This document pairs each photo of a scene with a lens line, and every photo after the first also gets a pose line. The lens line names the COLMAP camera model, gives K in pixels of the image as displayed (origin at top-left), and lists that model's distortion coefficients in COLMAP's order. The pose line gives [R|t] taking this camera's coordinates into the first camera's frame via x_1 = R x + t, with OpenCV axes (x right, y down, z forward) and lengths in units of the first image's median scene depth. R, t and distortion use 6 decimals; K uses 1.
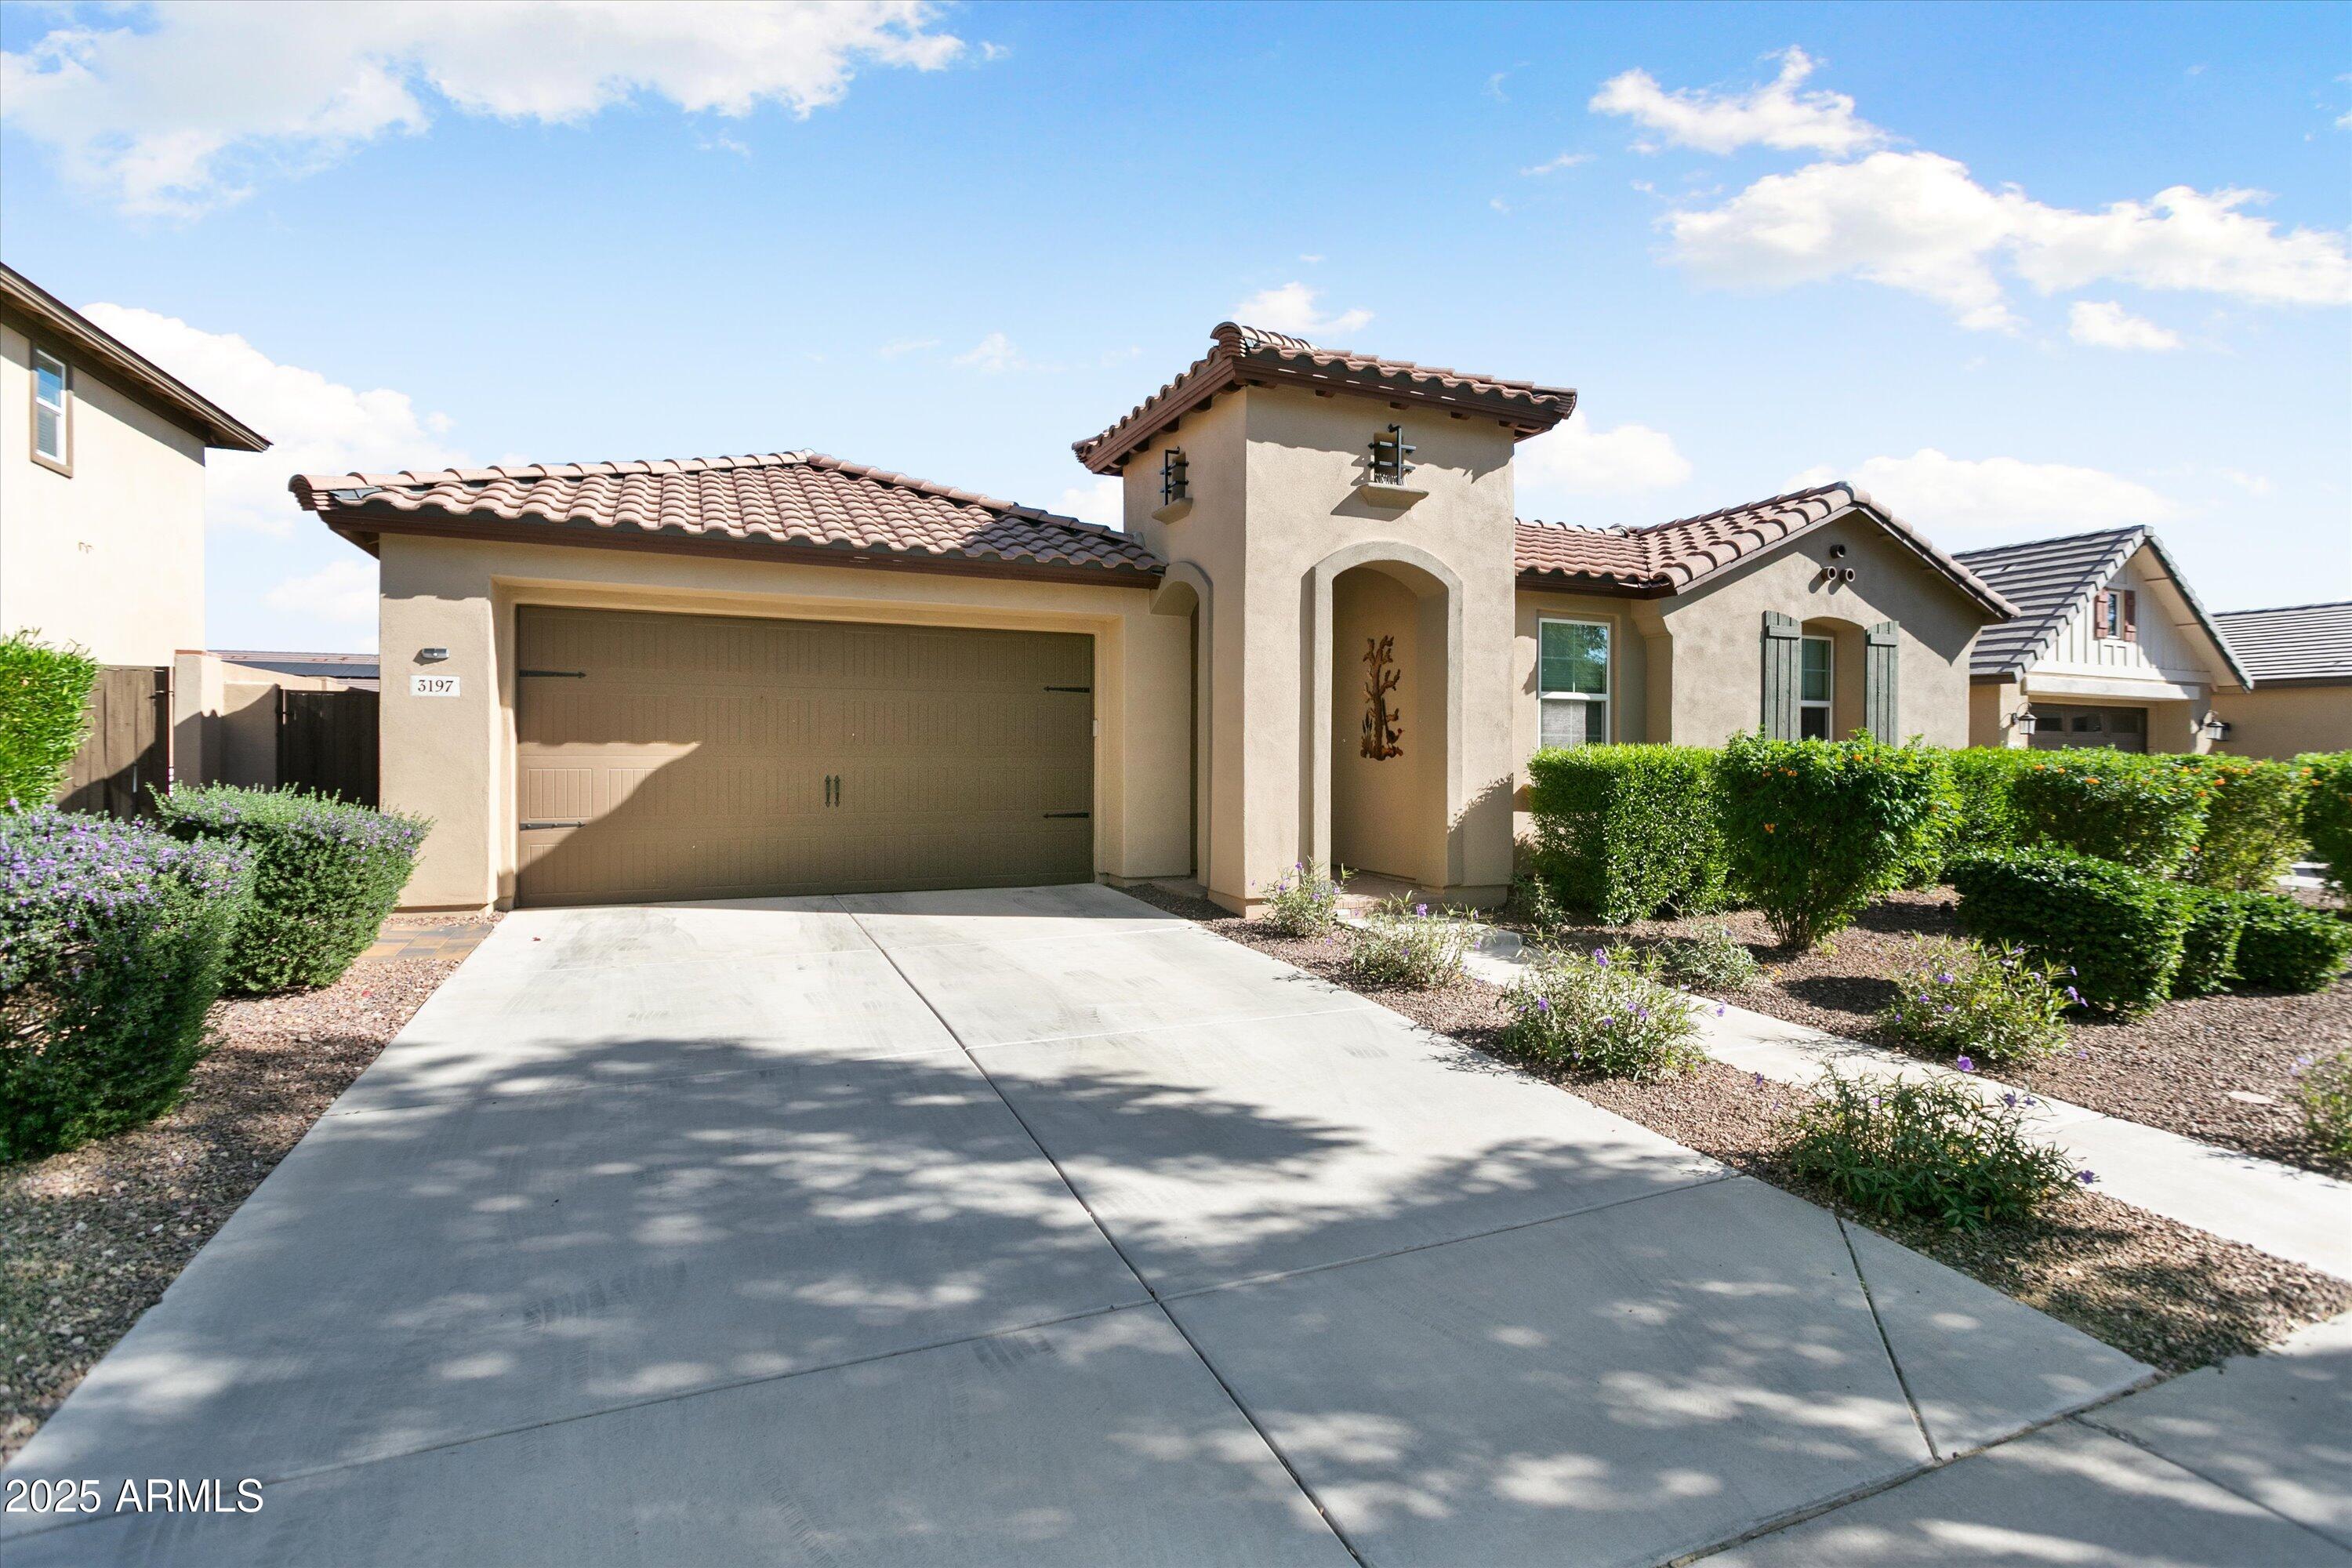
lens RADIAL K [[1091.2, 0, 1176.5], [0, 1091.2, 778.7], [0, 0, 1]] dist [0.004577, 0.000808]
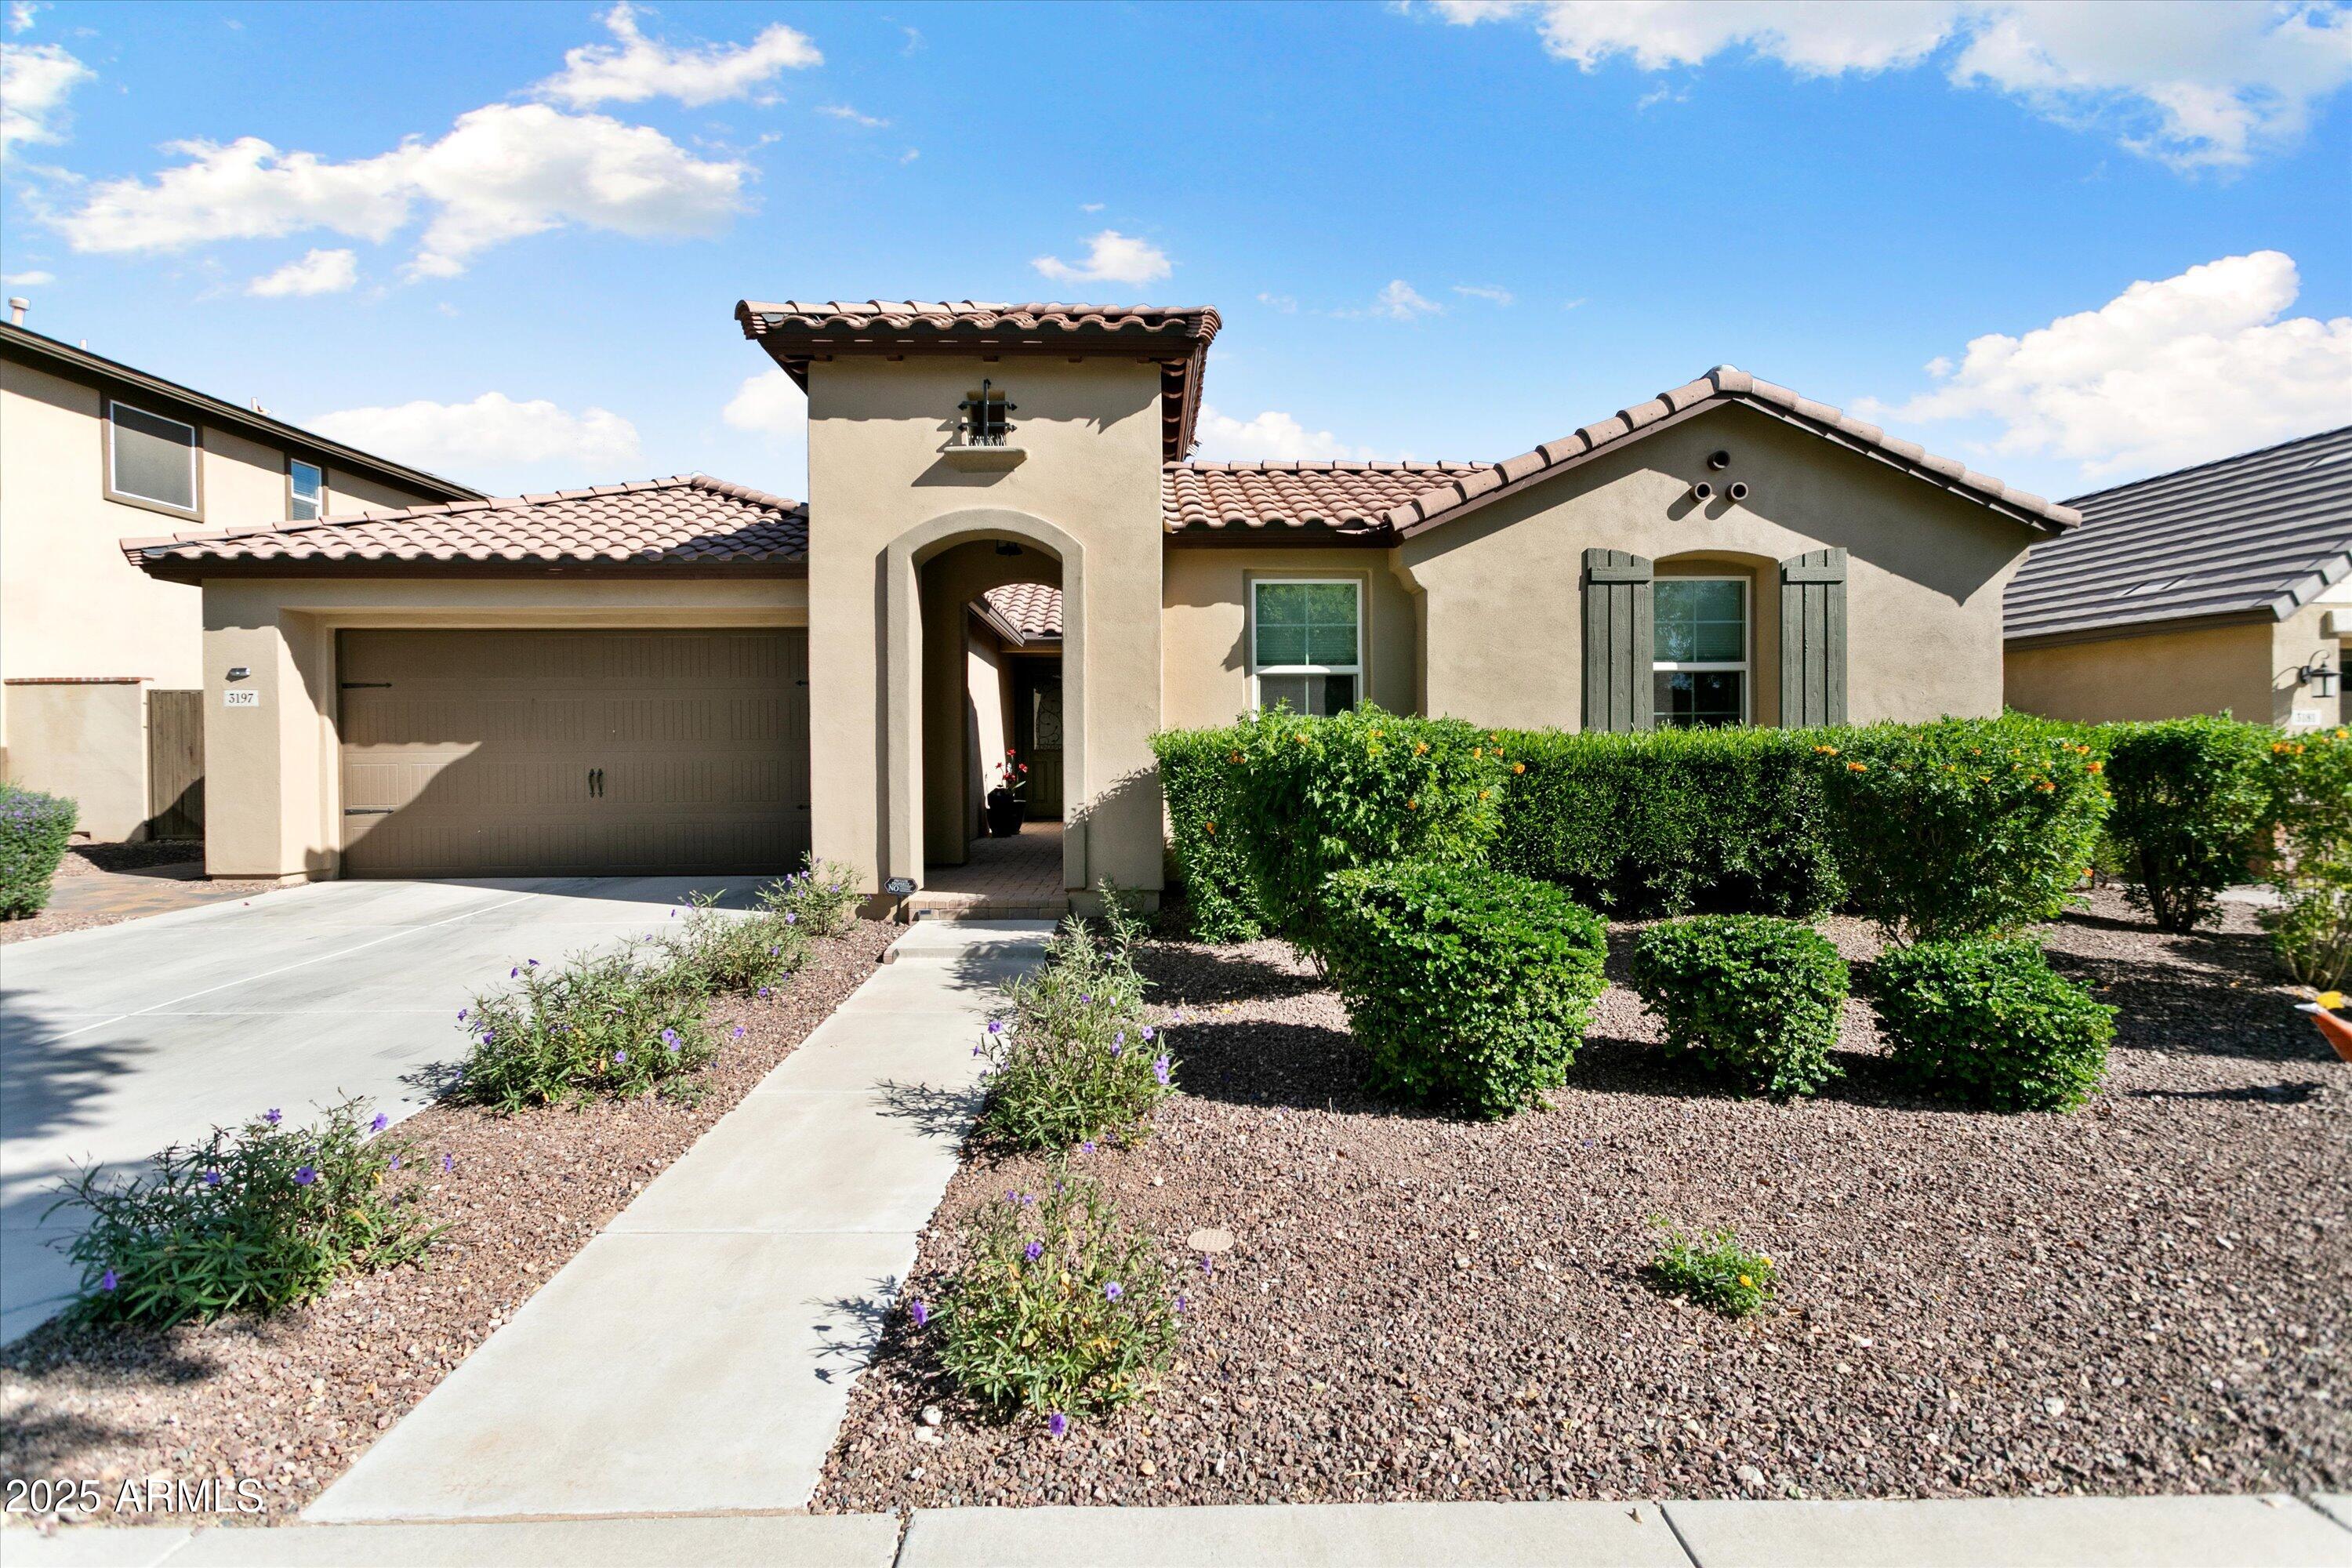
lens RADIAL K [[1091.2, 0, 1166.7], [0, 1091.2, 779.1], [0, 0, 1]] dist [0.004577, 0.000808]
pose [[0.925704, -0.001206, -0.378247, 0.660837], [0.004307, 0.999964, 0.007351, 0.001608], [0.378225, -0.008434, 0.925675, 0.206900]]
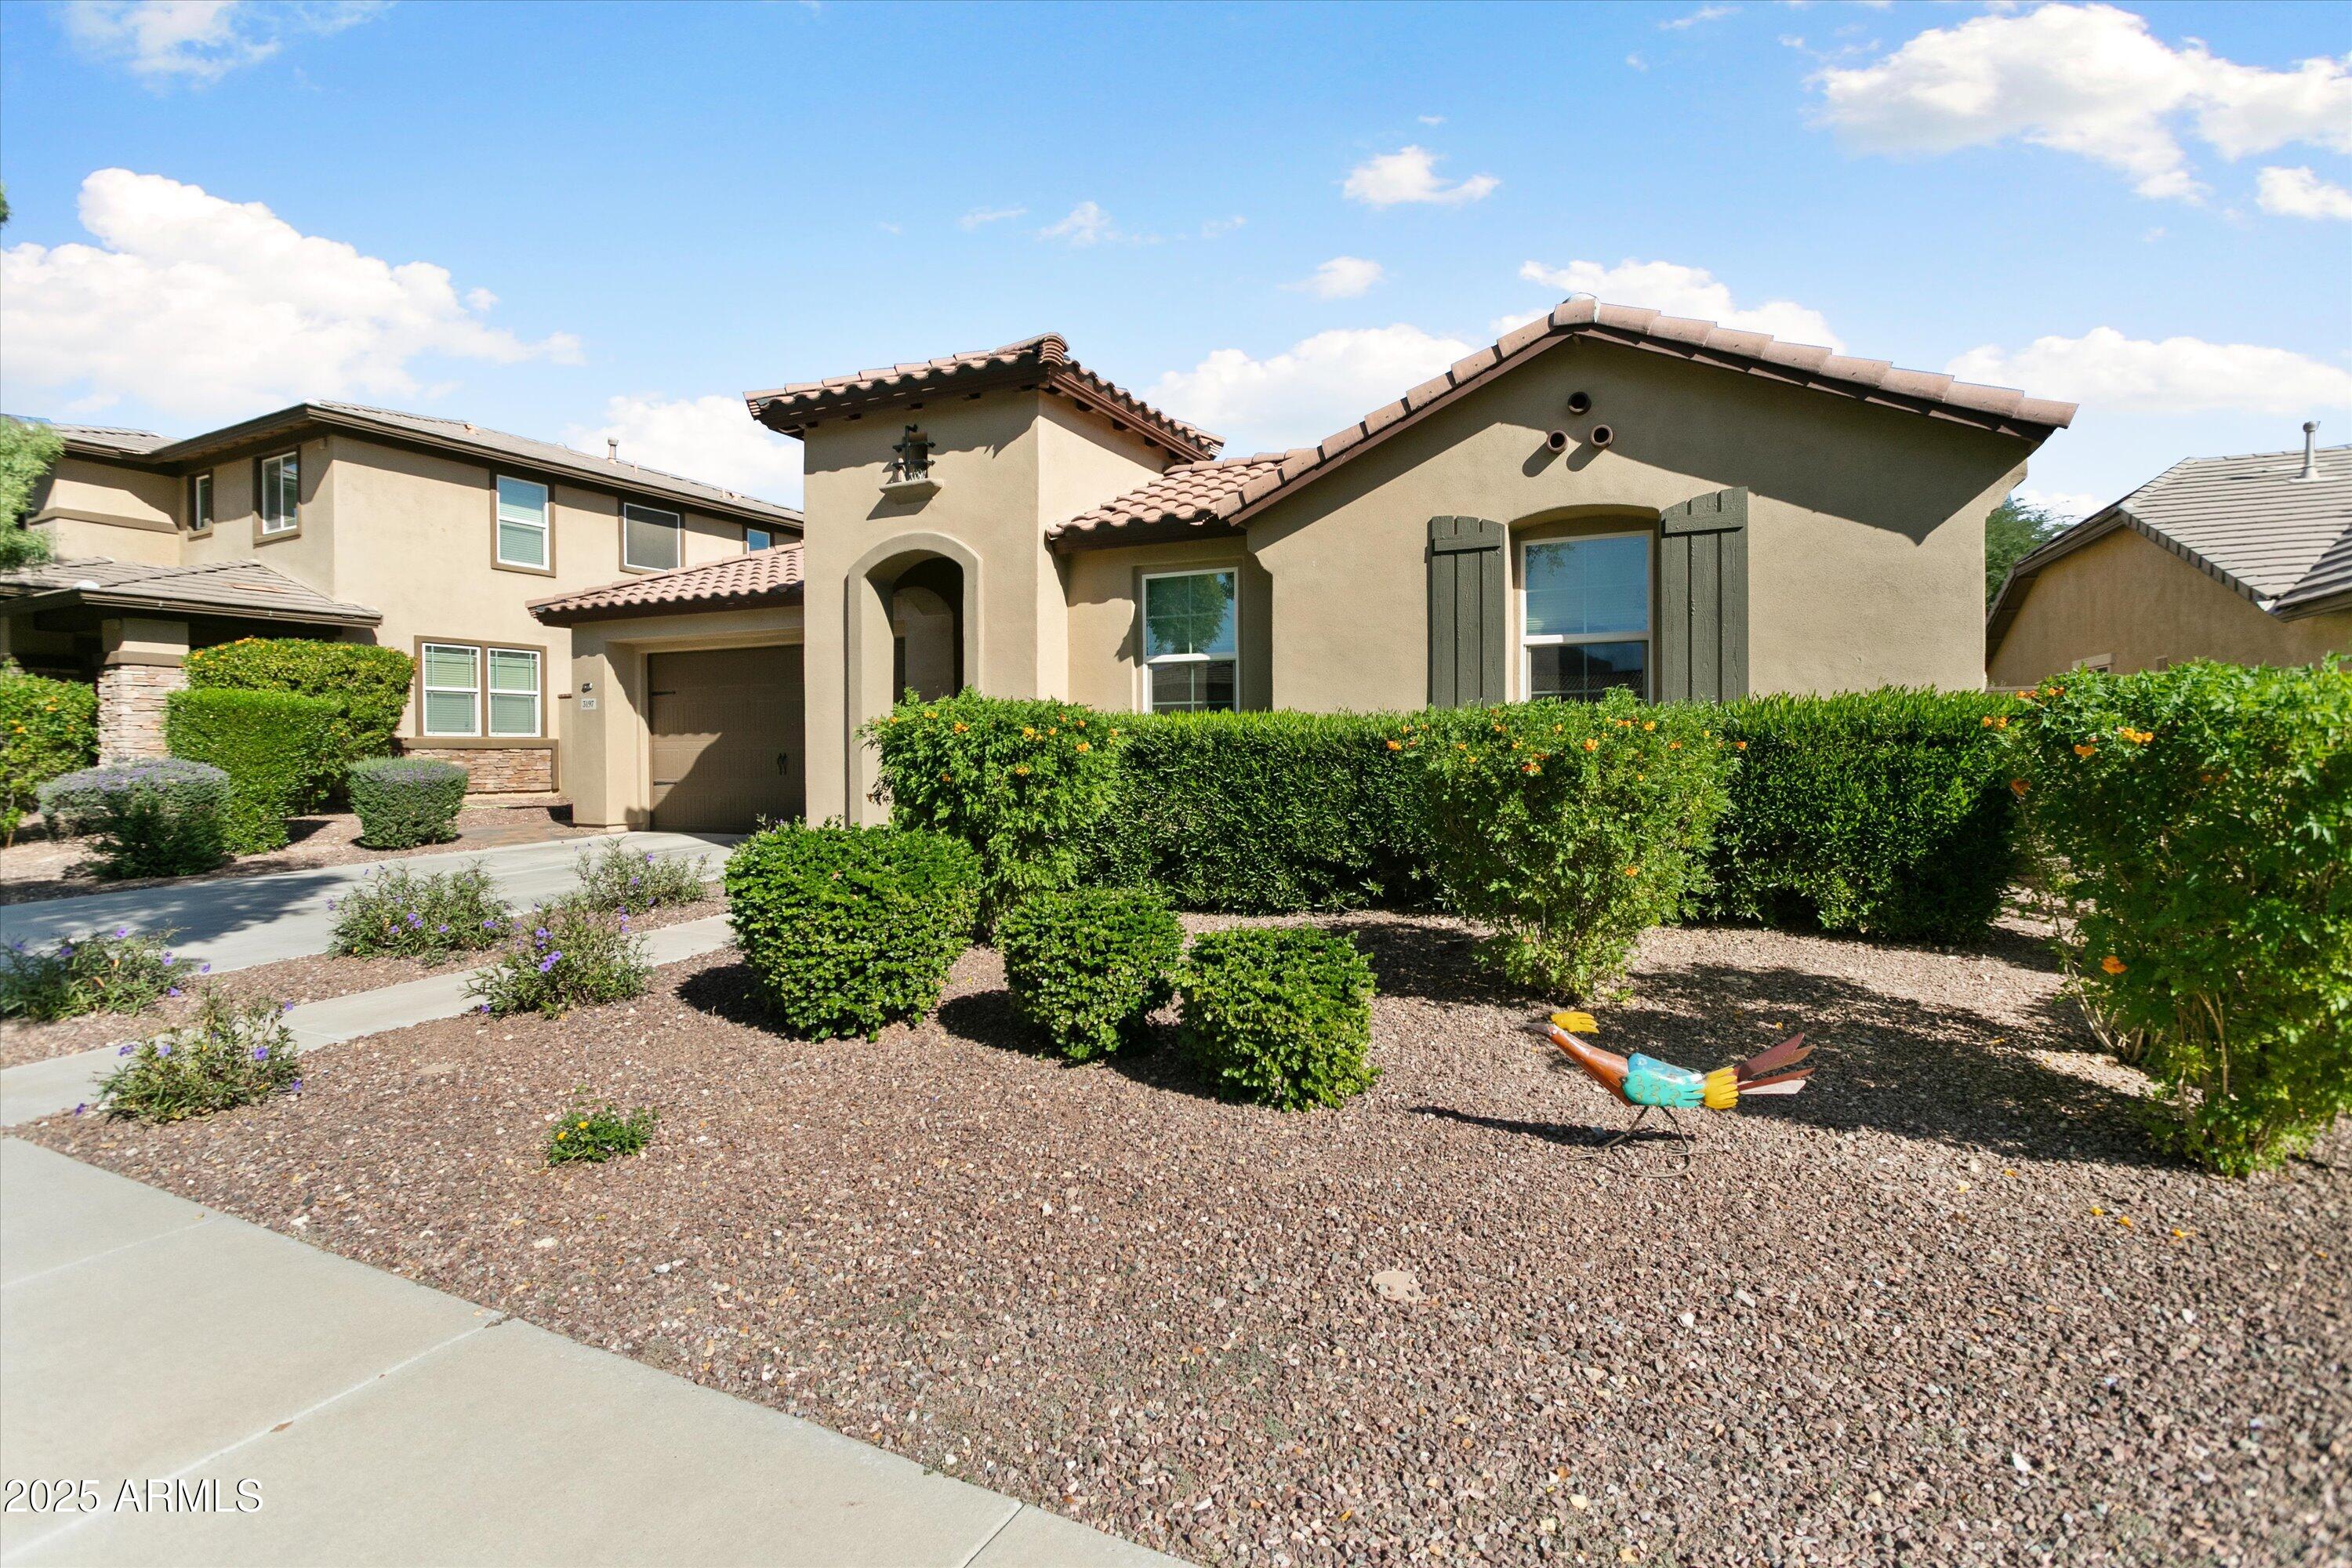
lens RADIAL K [[1091.2, 0, 1185.3], [0, 1091.2, 770.6], [0, 0, 1]] dist [0.004577, 0.000808]
pose [[0.650591, 0.005712, -0.759407, 1.165028], [-0.006103, 0.999979, 0.002293, 0.014084], [0.759404, 0.003142, 0.650612, 0.487036]]
